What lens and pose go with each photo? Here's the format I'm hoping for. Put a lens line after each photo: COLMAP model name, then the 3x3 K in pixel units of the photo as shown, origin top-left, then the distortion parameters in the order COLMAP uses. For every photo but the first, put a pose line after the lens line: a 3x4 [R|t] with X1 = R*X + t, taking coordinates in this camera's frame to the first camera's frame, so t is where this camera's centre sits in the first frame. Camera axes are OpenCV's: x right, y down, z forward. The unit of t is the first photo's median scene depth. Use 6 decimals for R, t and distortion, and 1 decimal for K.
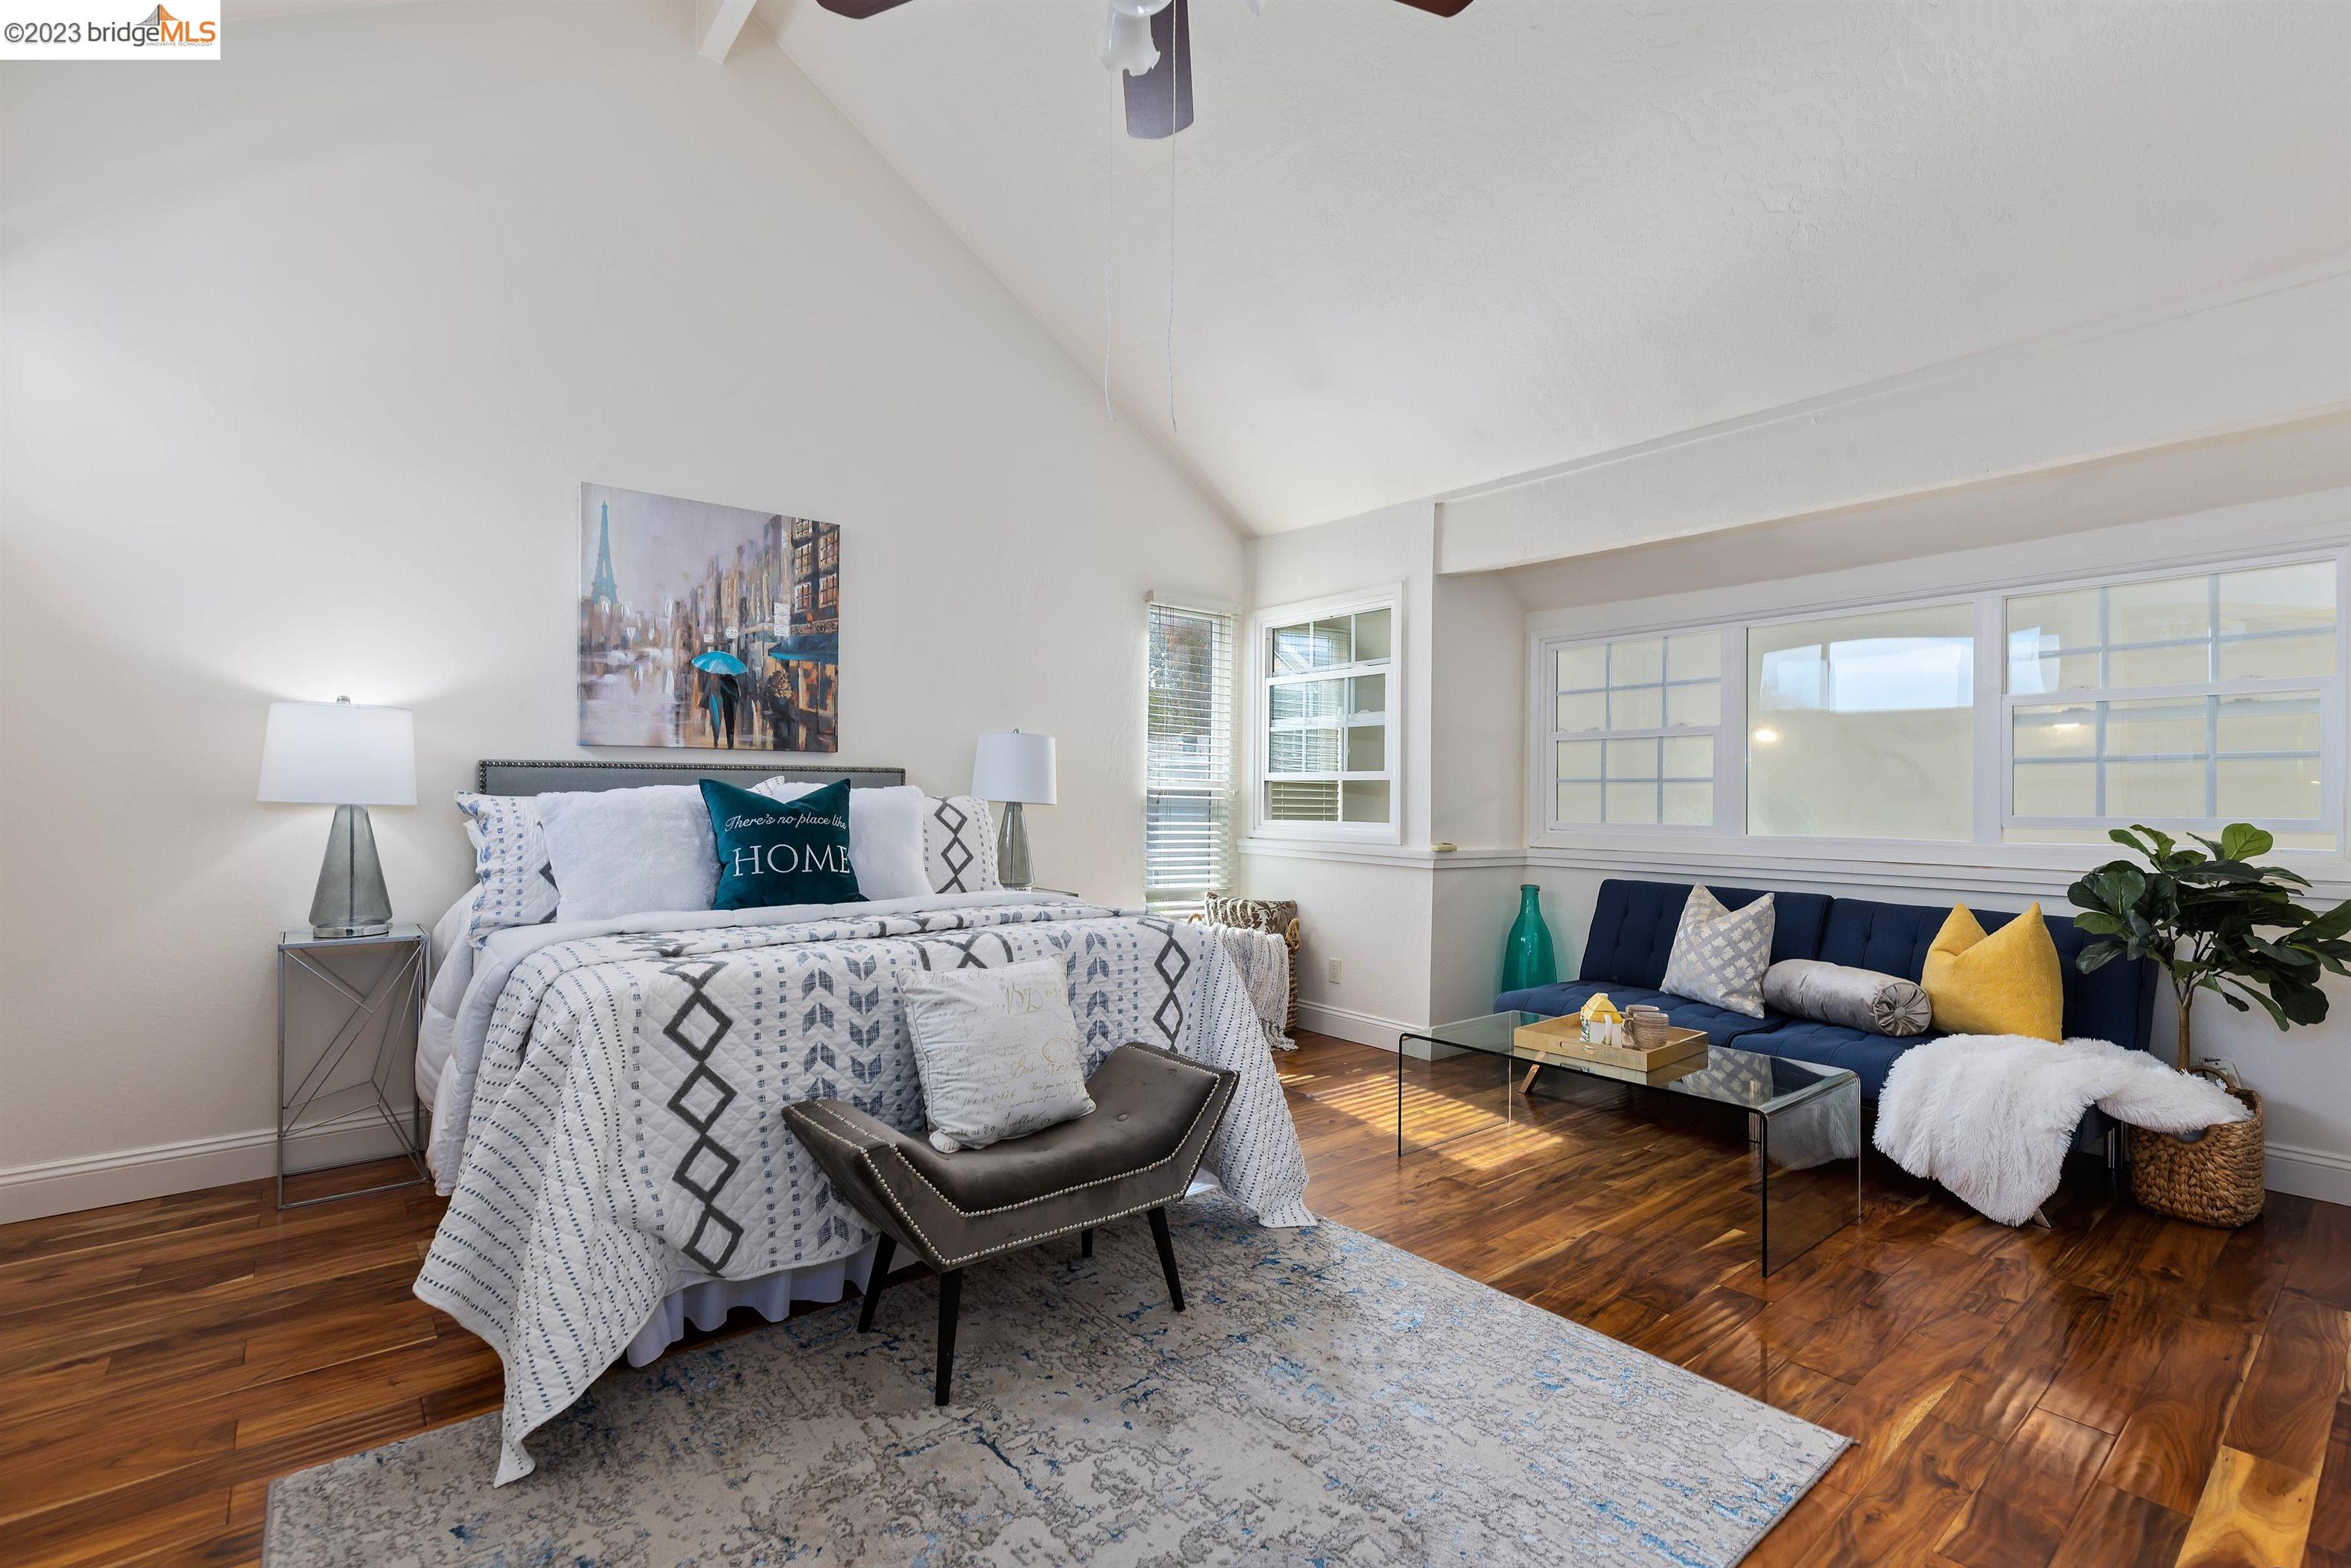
lens RADIAL K [[1067.9, 0, 1190.6], [0, 1067.9, 797.0], [0, 0, 1]] dist [0.001727, -0.001798]
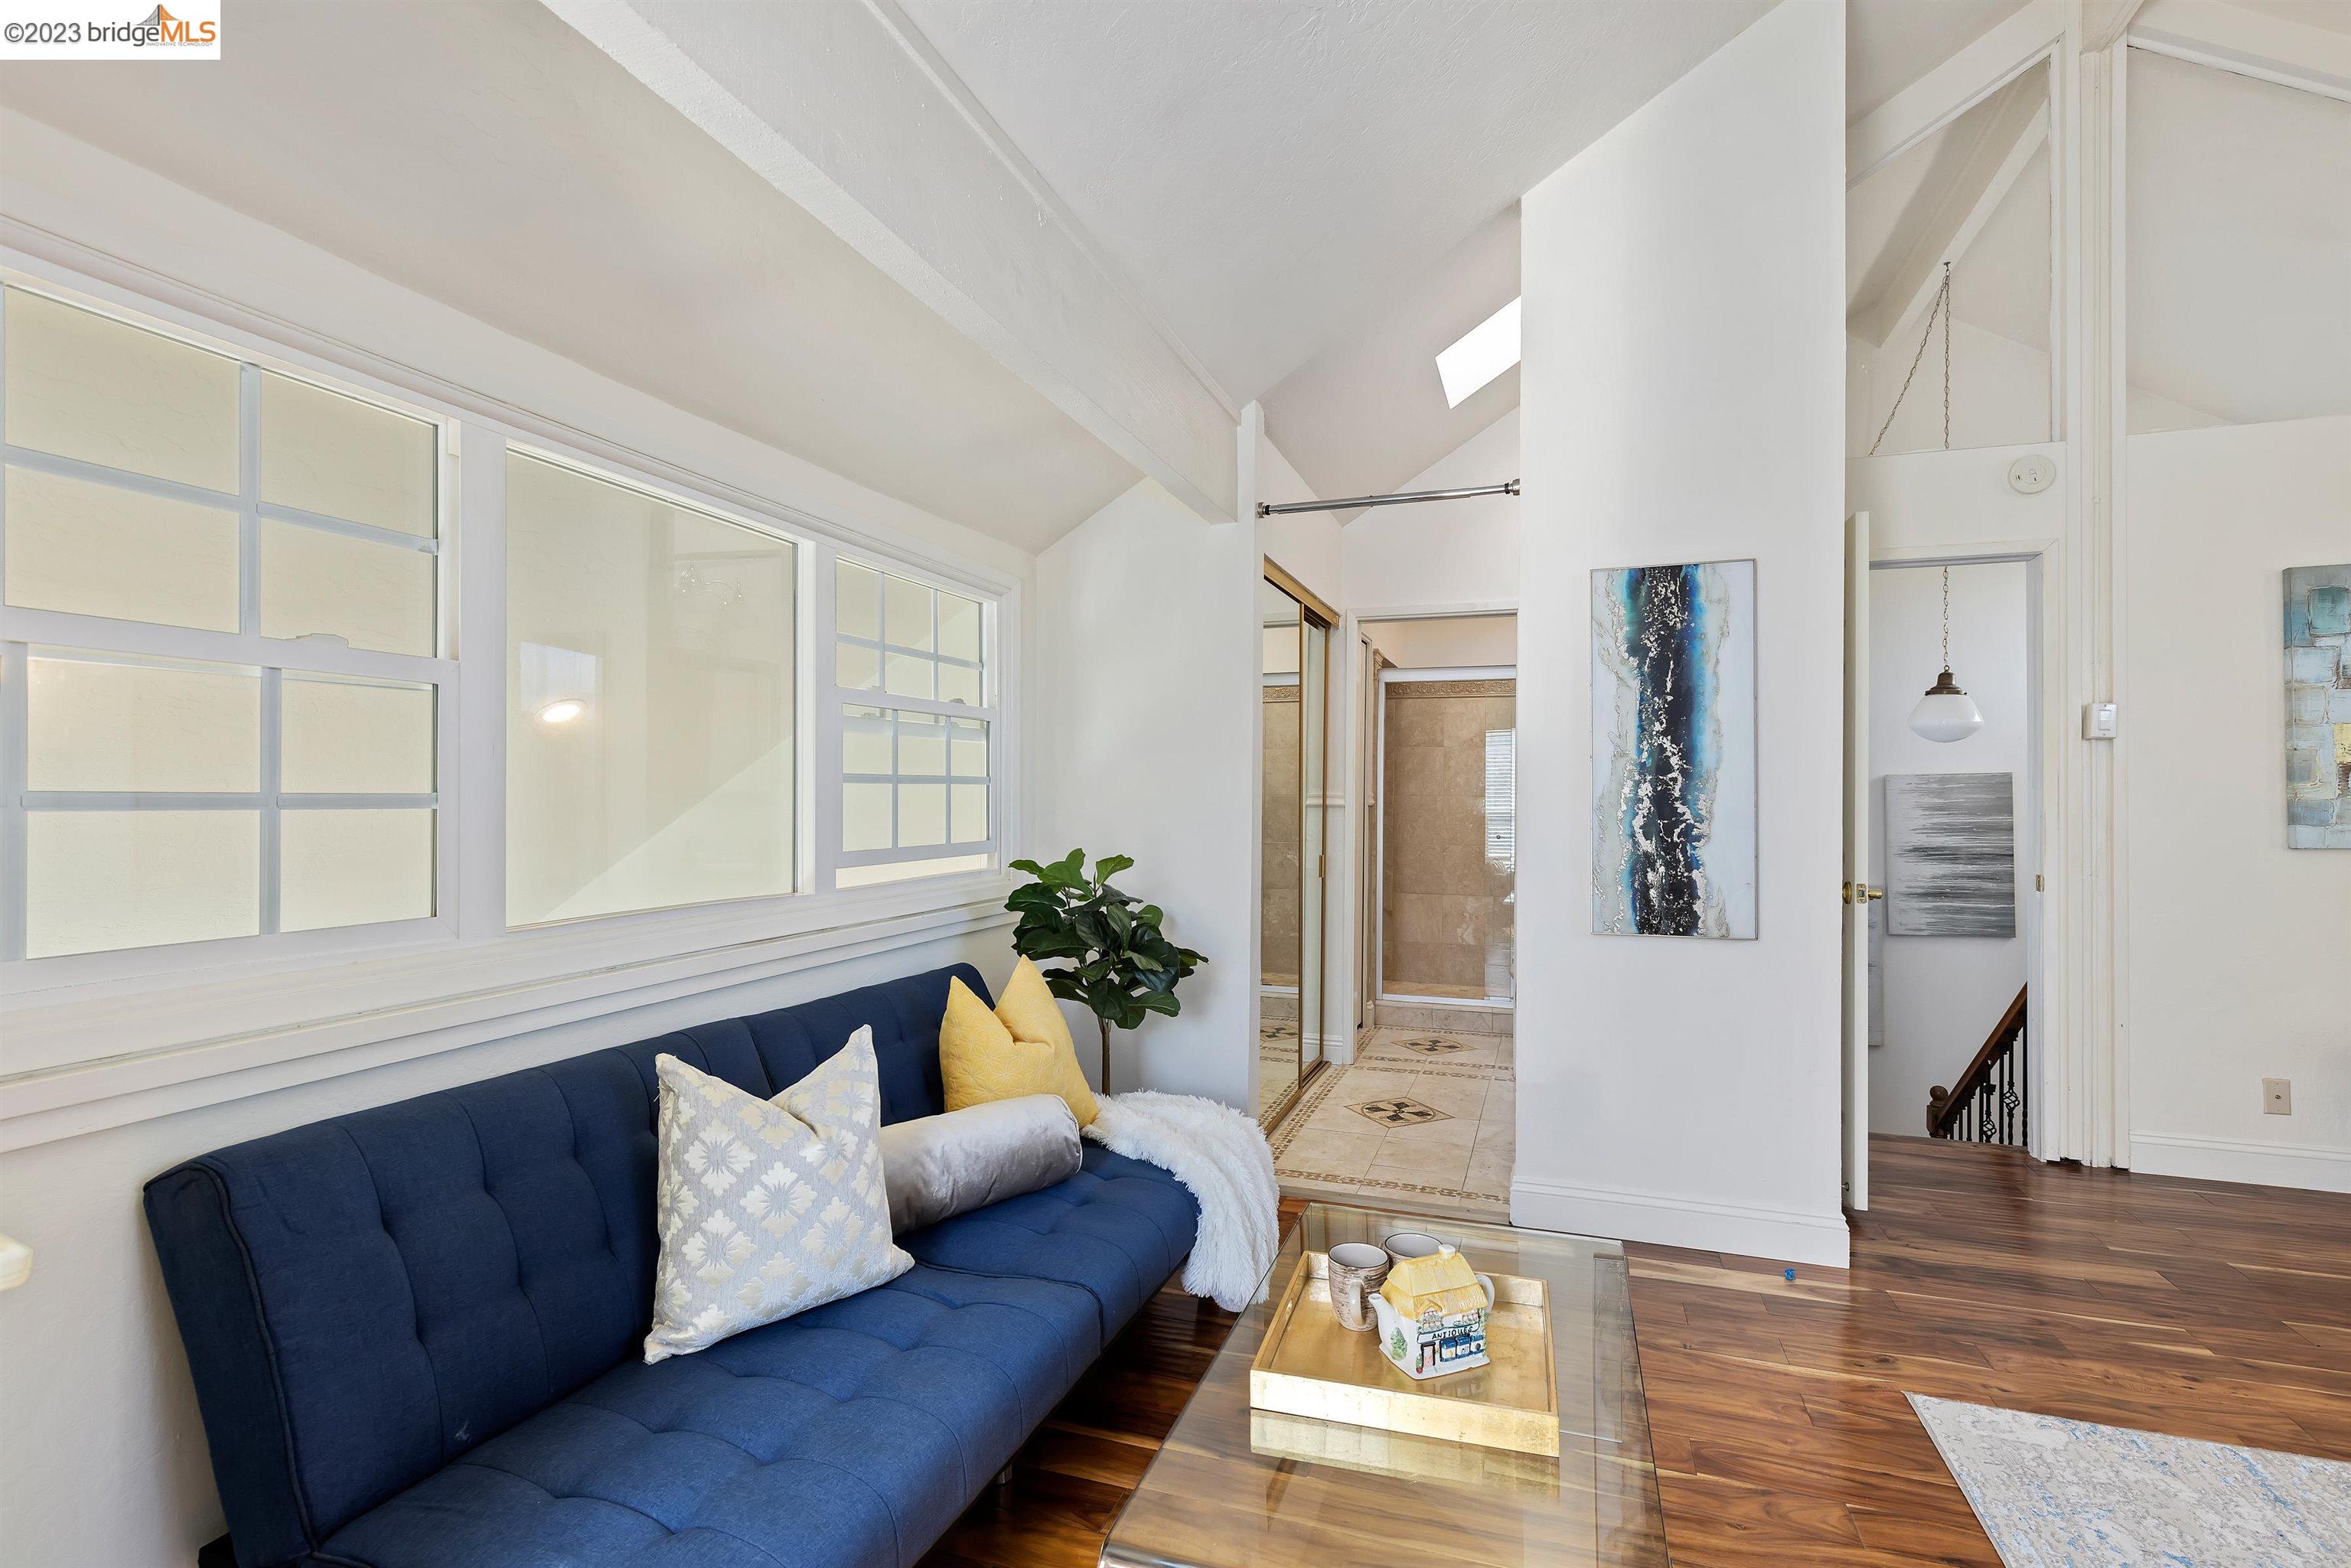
lens RADIAL K [[1067.9, 0, 1185.2], [0, 1067.9, 789.6], [0, 0, 1]] dist [0.001727, -0.001798]
pose [[-0.522456, -0.005070, 0.852651, 0.022147], [-0.001539, 0.999986, 0.005003, -0.027688], [-0.852665, 0.001301, -0.522457, 1.183625]]
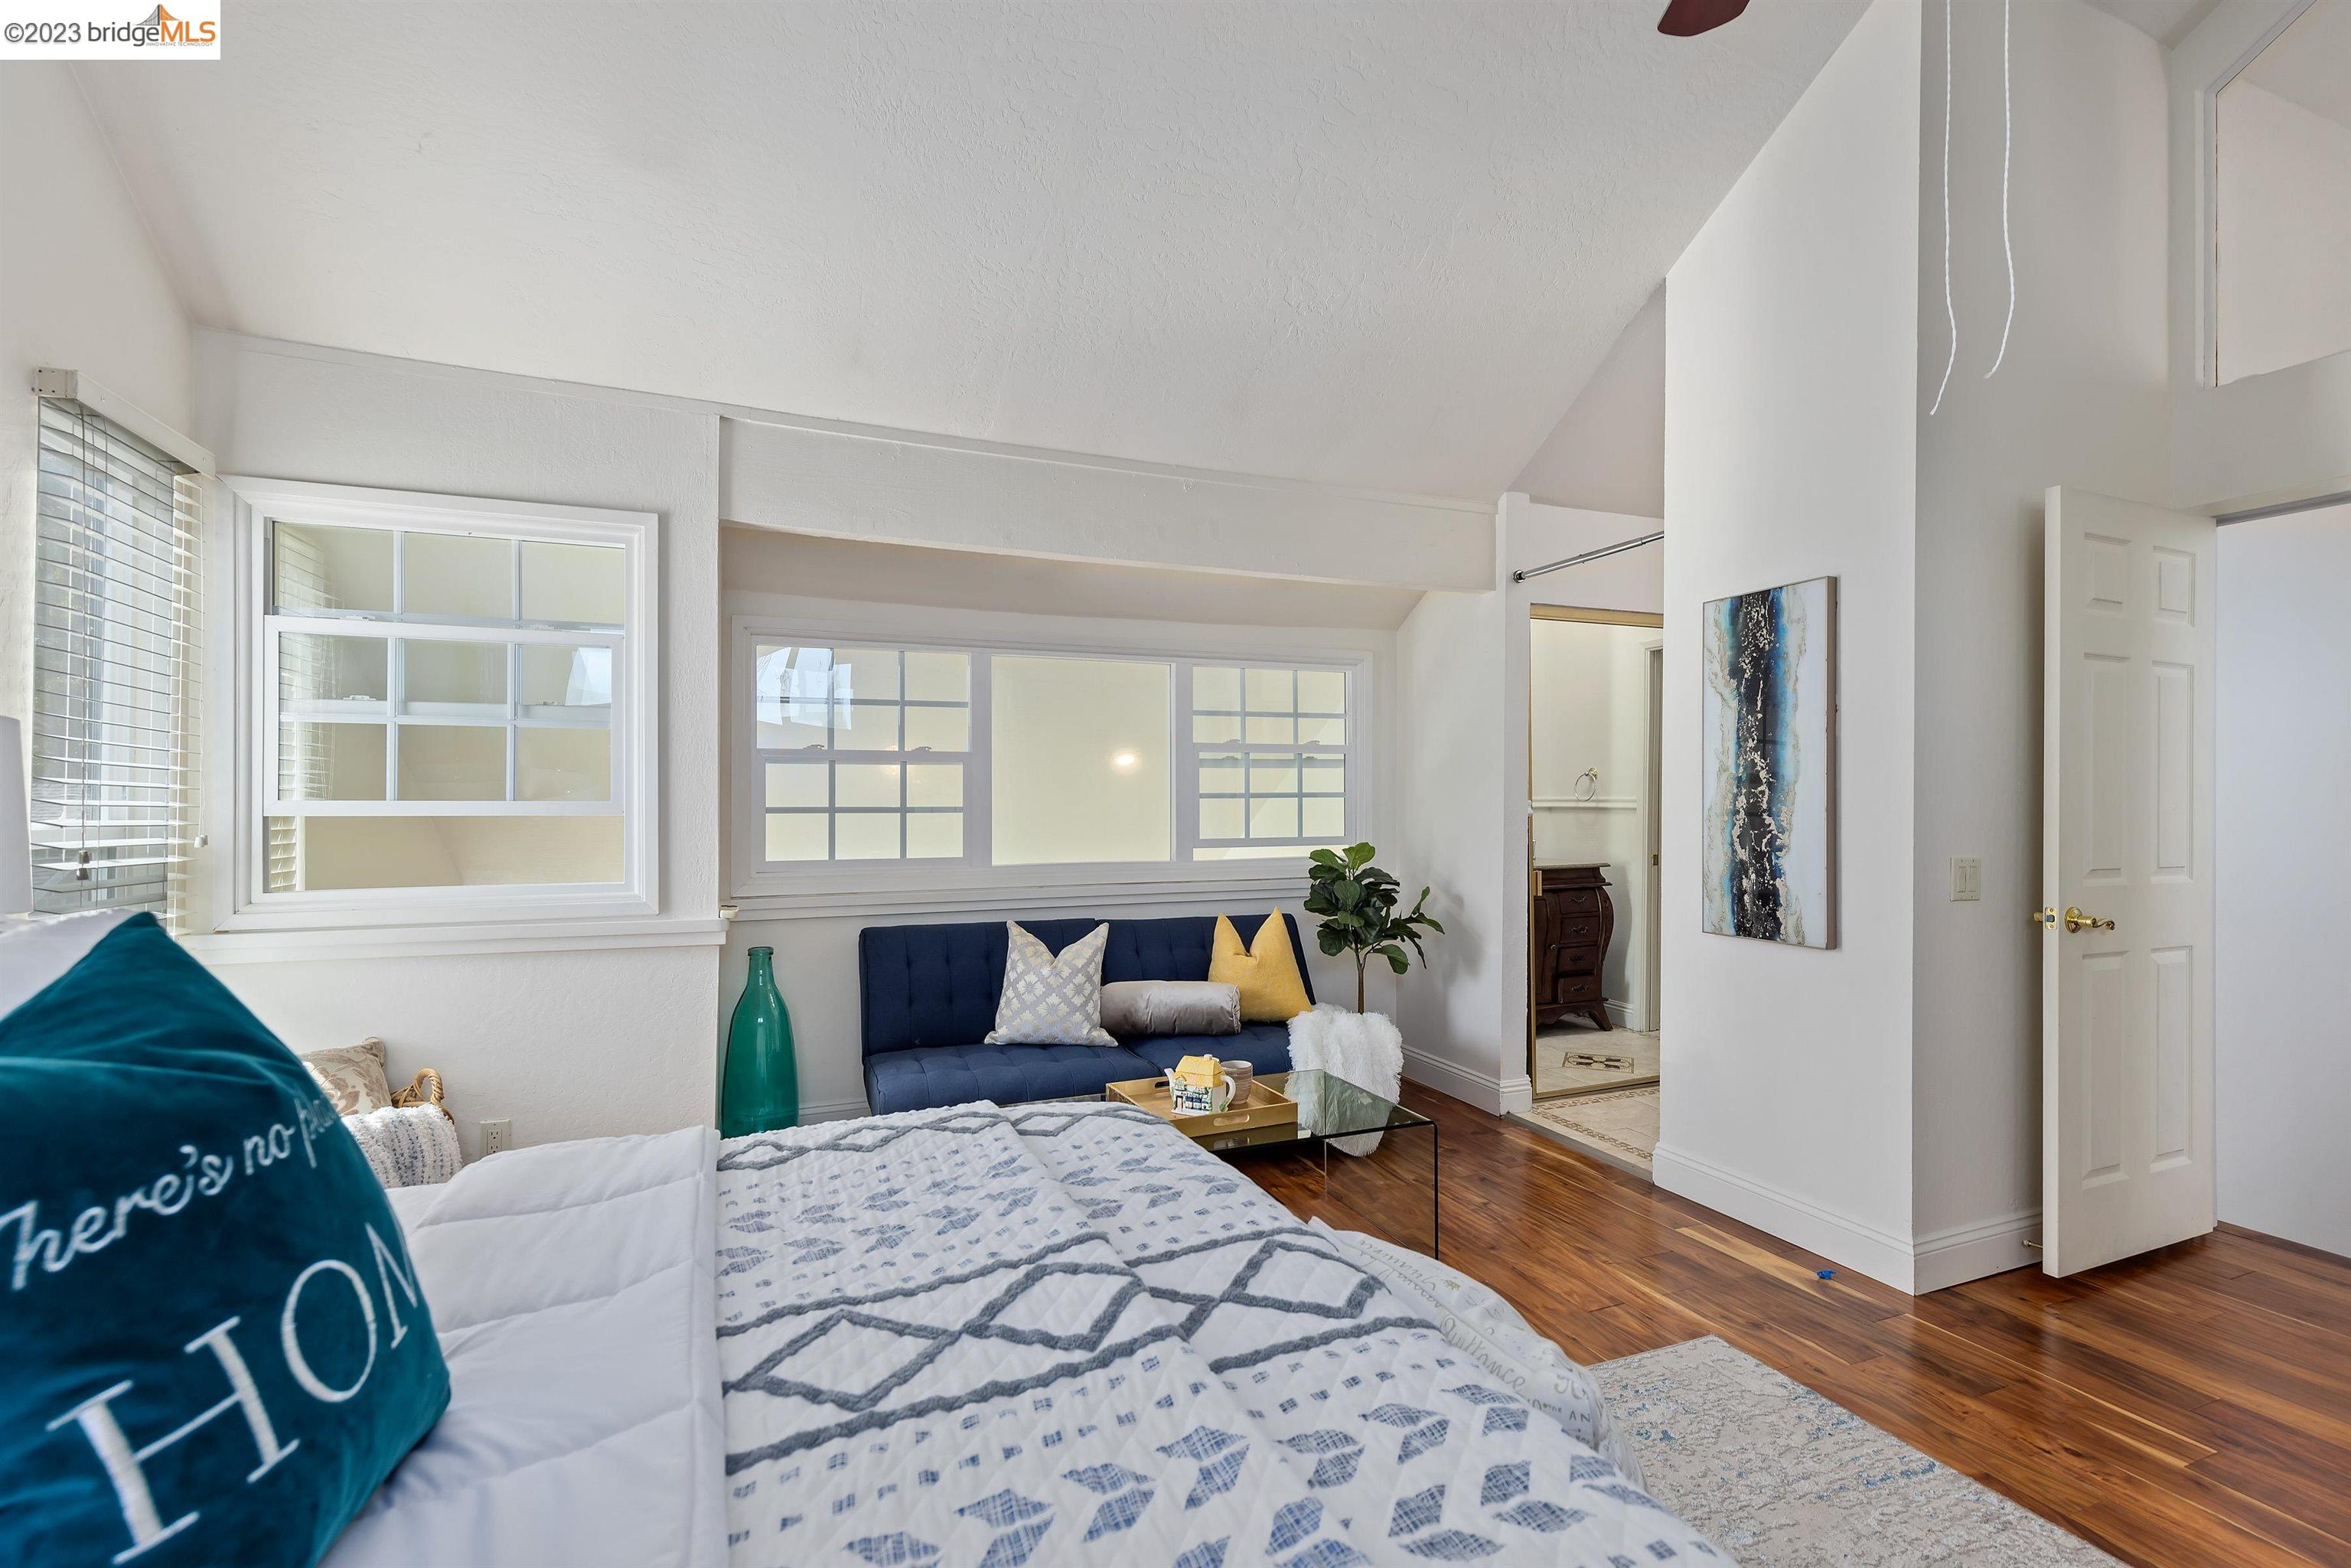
lens RADIAL K [[1067.9, 0, 1179.9], [0, 1067.9, 787.4], [0, 0, 1]] dist [0.001727, -0.001798]
pose [[0.302370, 0.001871, 0.953189, -0.430491], [0.009059, 0.999947, -0.004836, -0.035768], [-0.953148, 0.010097, 0.302337, 0.645470]]
